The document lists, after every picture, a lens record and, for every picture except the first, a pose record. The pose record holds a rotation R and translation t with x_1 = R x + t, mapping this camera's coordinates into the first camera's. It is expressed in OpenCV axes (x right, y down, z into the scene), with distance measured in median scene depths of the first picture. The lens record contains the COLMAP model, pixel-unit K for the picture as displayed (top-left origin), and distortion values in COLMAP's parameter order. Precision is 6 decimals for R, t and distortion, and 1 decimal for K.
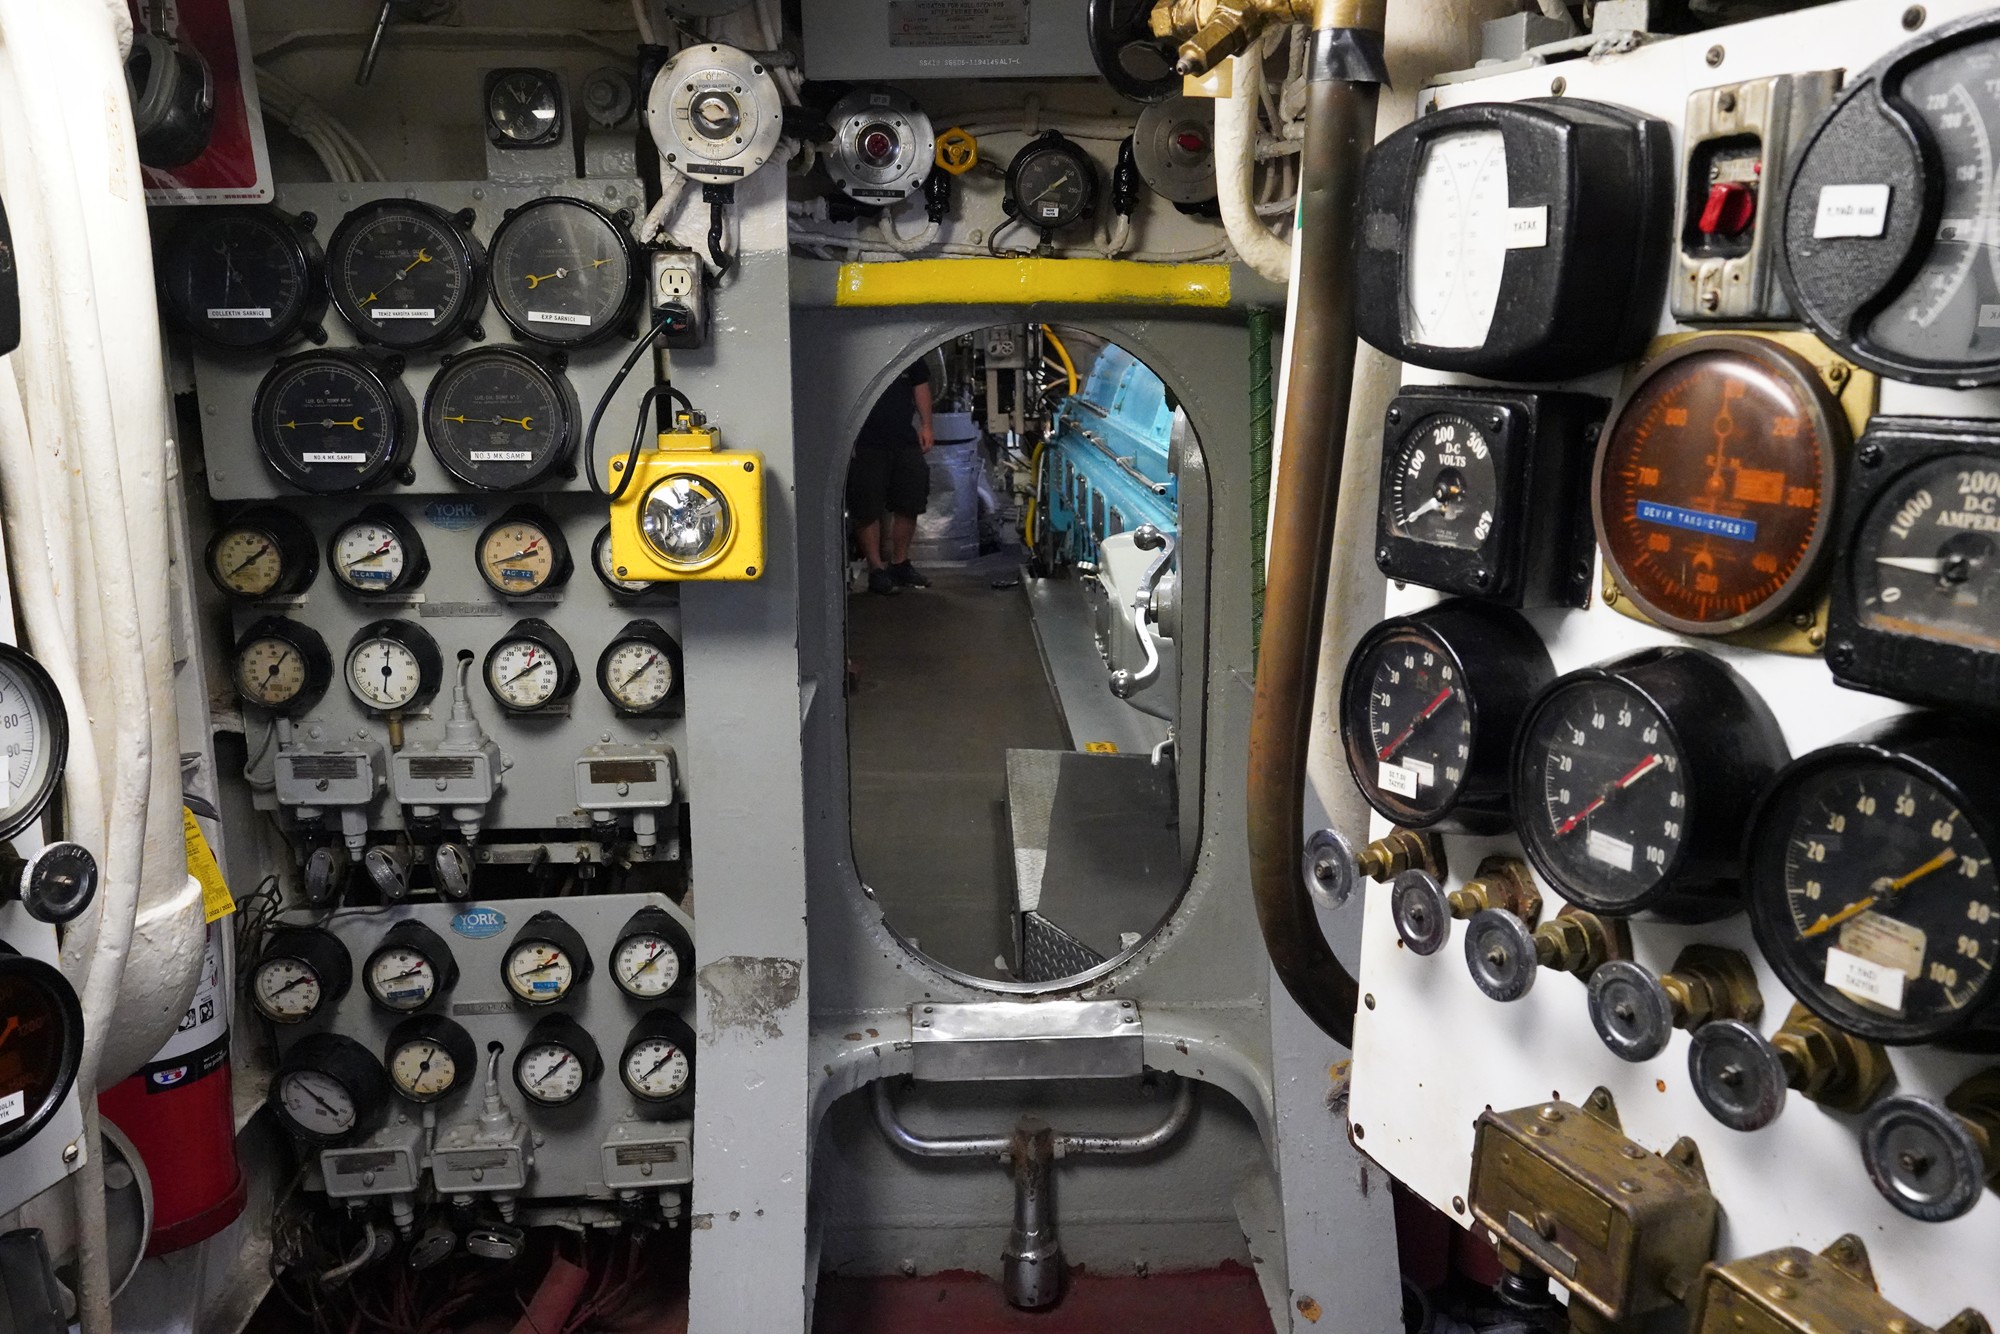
lens RADIAL K [[1575.6, 0, 1005.1], [0, 1575.6, 662.3], [0, 0, 1]] dist [-0.003218, 0.007847]
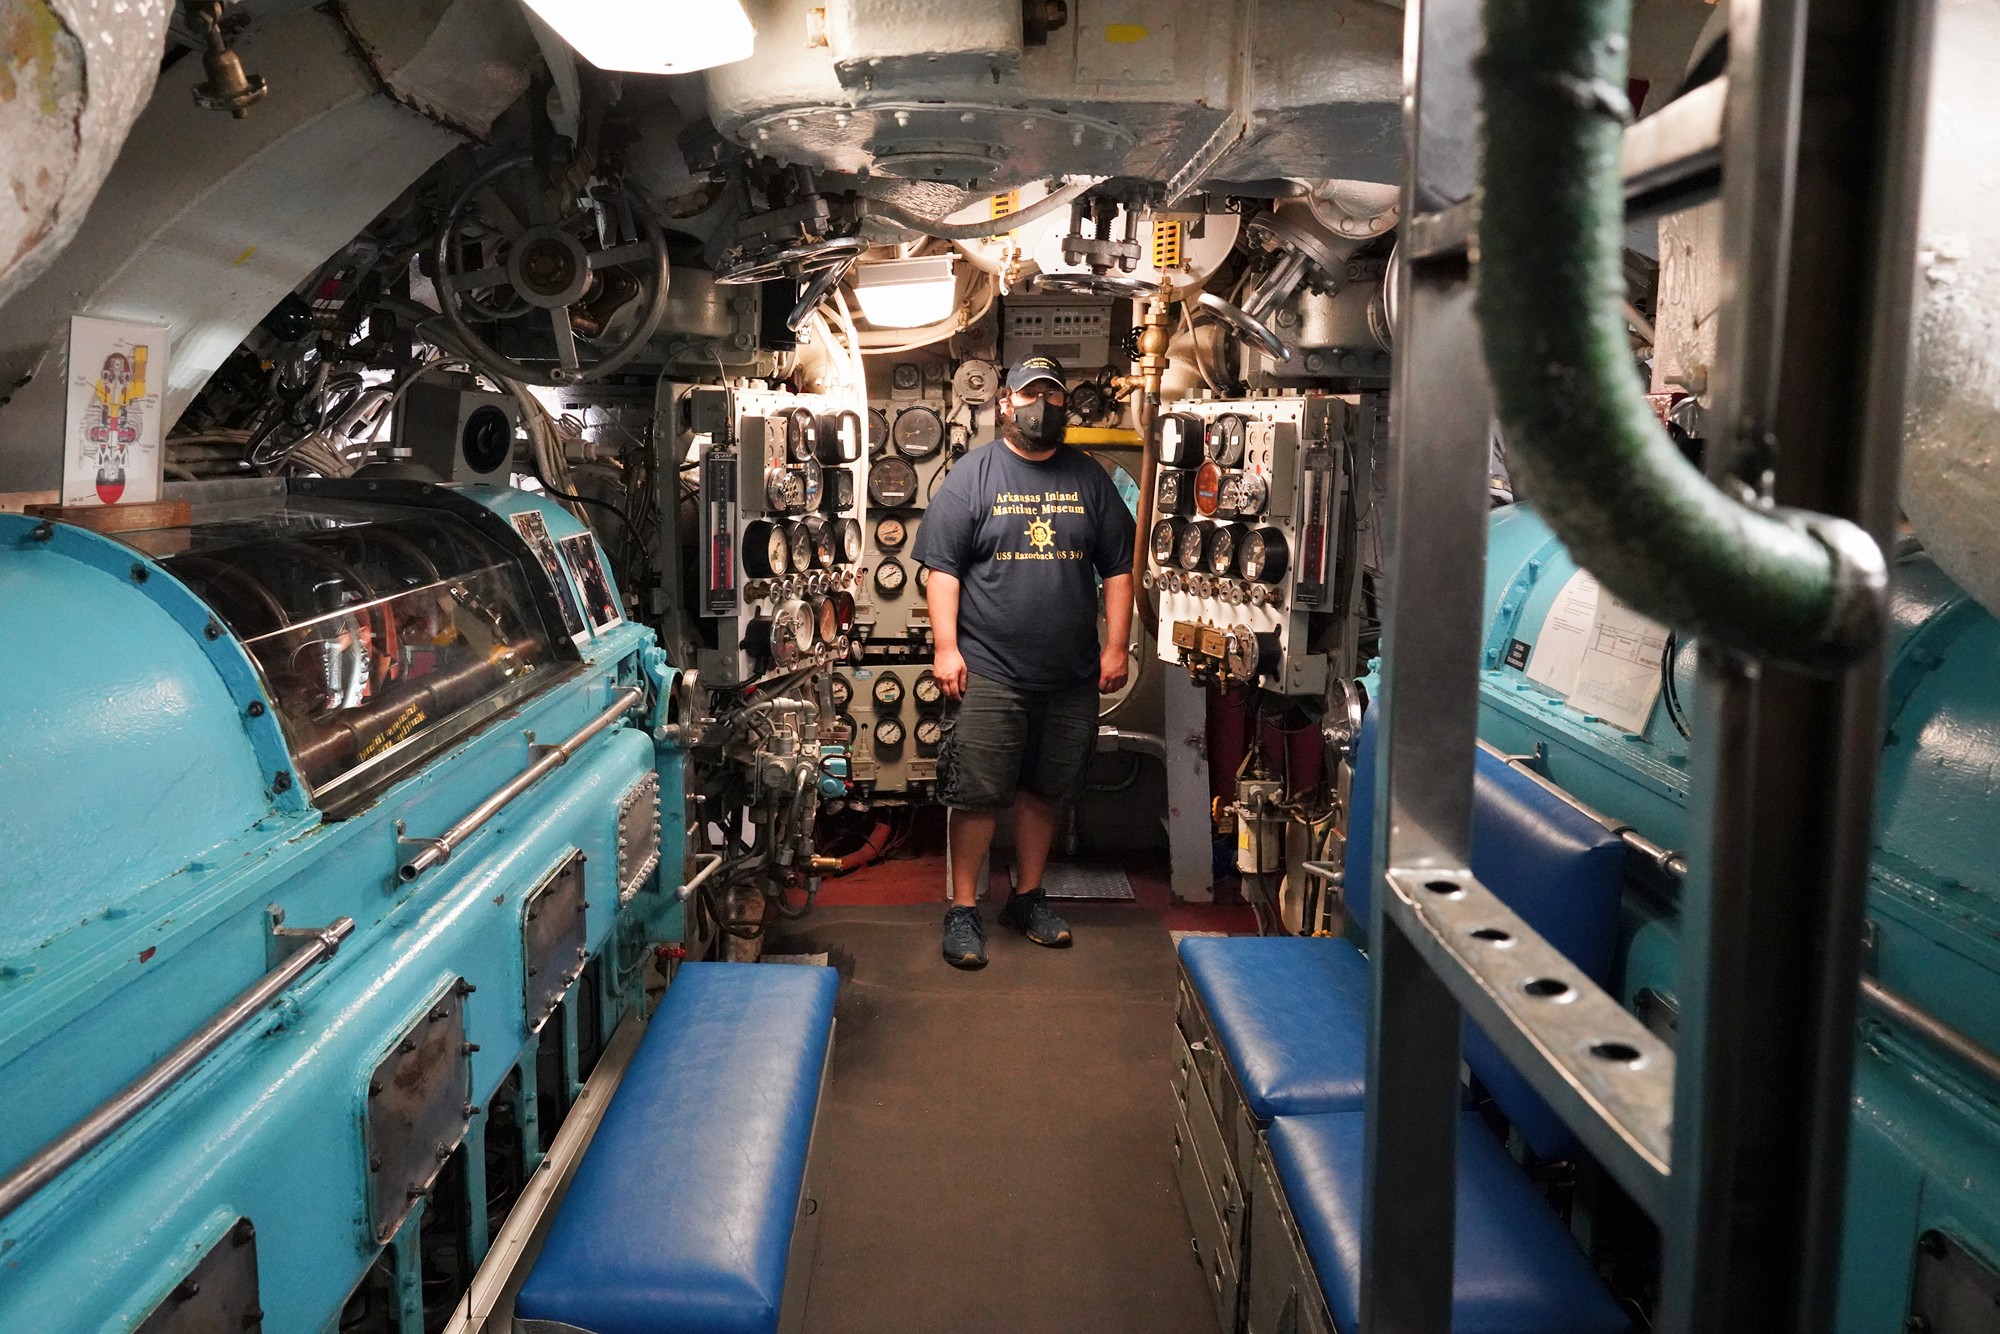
lens RADIAL K [[1575.6, 0, 998.0], [0, 1575.6, 666.5], [0, 0, 1]] dist [-0.003218, 0.007847]
pose [[0.999531, 0.019744, -0.023416, -0.050622], [-0.021265, 0.997553, -0.066598, 0.335946], [0.022044, 0.067065, 0.997505, -1.674834]]
